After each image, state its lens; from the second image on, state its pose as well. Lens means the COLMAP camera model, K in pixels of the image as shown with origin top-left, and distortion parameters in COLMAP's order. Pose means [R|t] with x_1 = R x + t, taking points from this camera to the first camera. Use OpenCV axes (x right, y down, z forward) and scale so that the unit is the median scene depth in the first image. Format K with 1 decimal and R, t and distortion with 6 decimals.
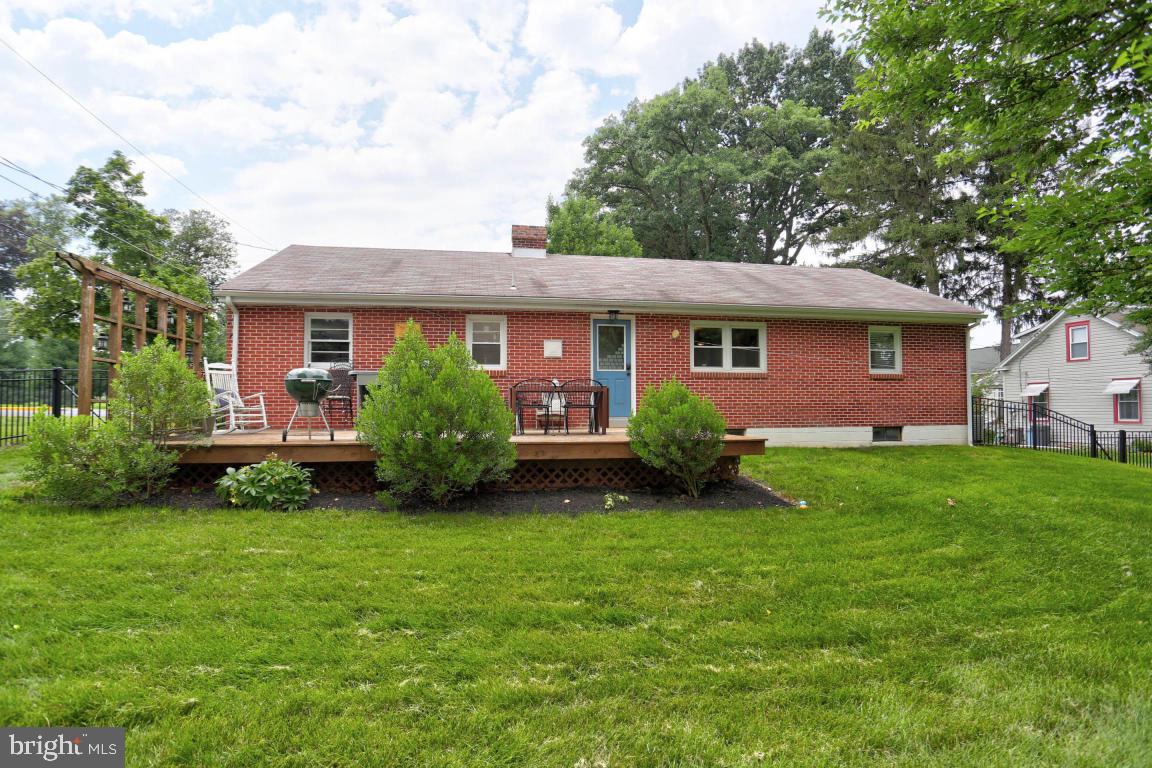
lens RADIAL K [[565.7, 0, 582.4], [0, 565.7, 382.9], [0, 0, 1]] dist [-0.061749, 0.021794]
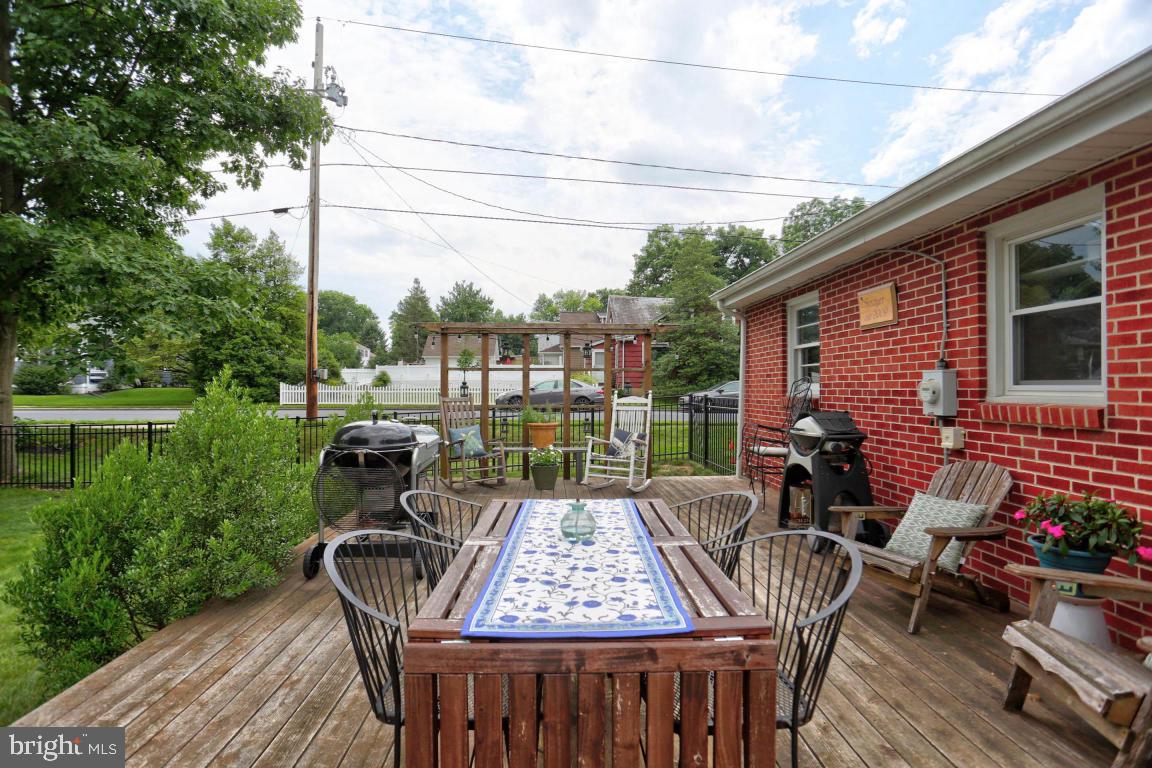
lens RADIAL K [[565.7, 0, 573.4], [0, 565.7, 377.1], [0, 0, 1]] dist [-0.061749, 0.021794]
pose [[-0.131373, -0.013839, -0.991236, 0.121394], [0.044583, 0.998808, -0.019853, -0.037250], [0.990330, -0.046800, -0.130599, 0.731004]]
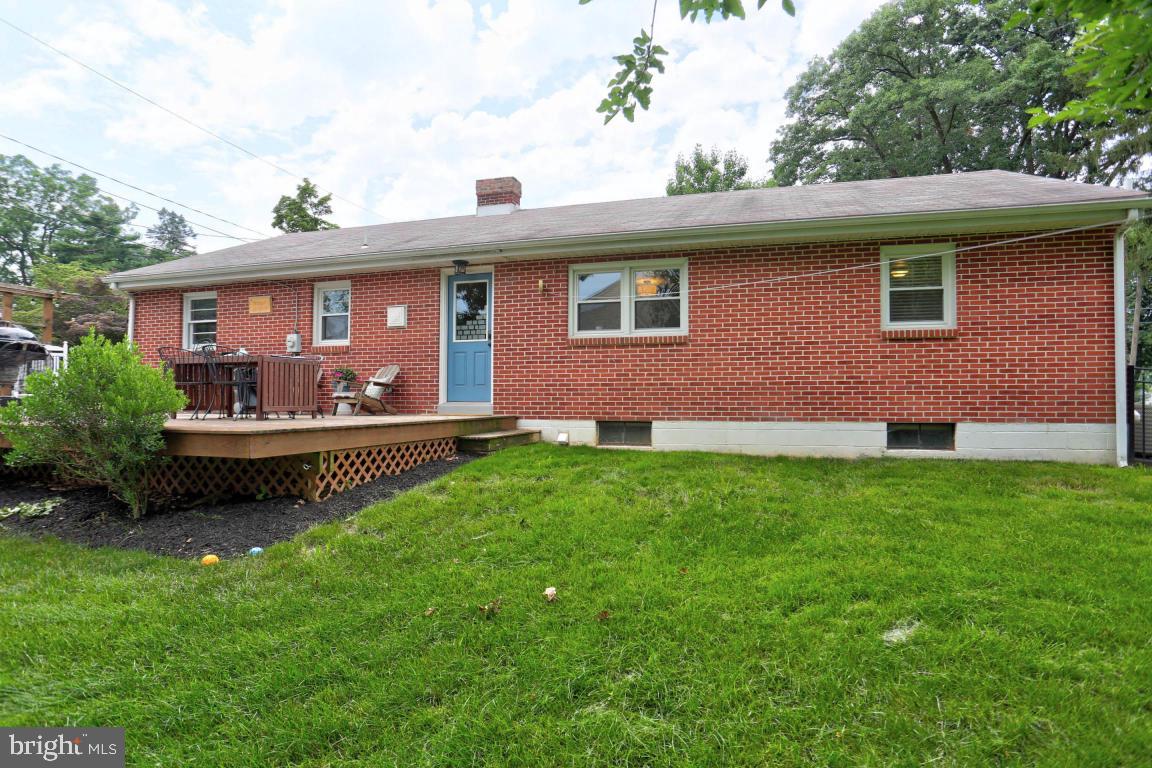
lens RADIAL K [[565.7, 0, 611.2], [0, 565.7, 388.2], [0, 0, 1]] dist [-0.061749, 0.021794]
pose [[0.907072, -0.004813, -0.420948, 0.519011], [0.015334, 0.999649, 0.021614, 0.027081], [0.420696, -0.026060, 0.906827, 0.372923]]
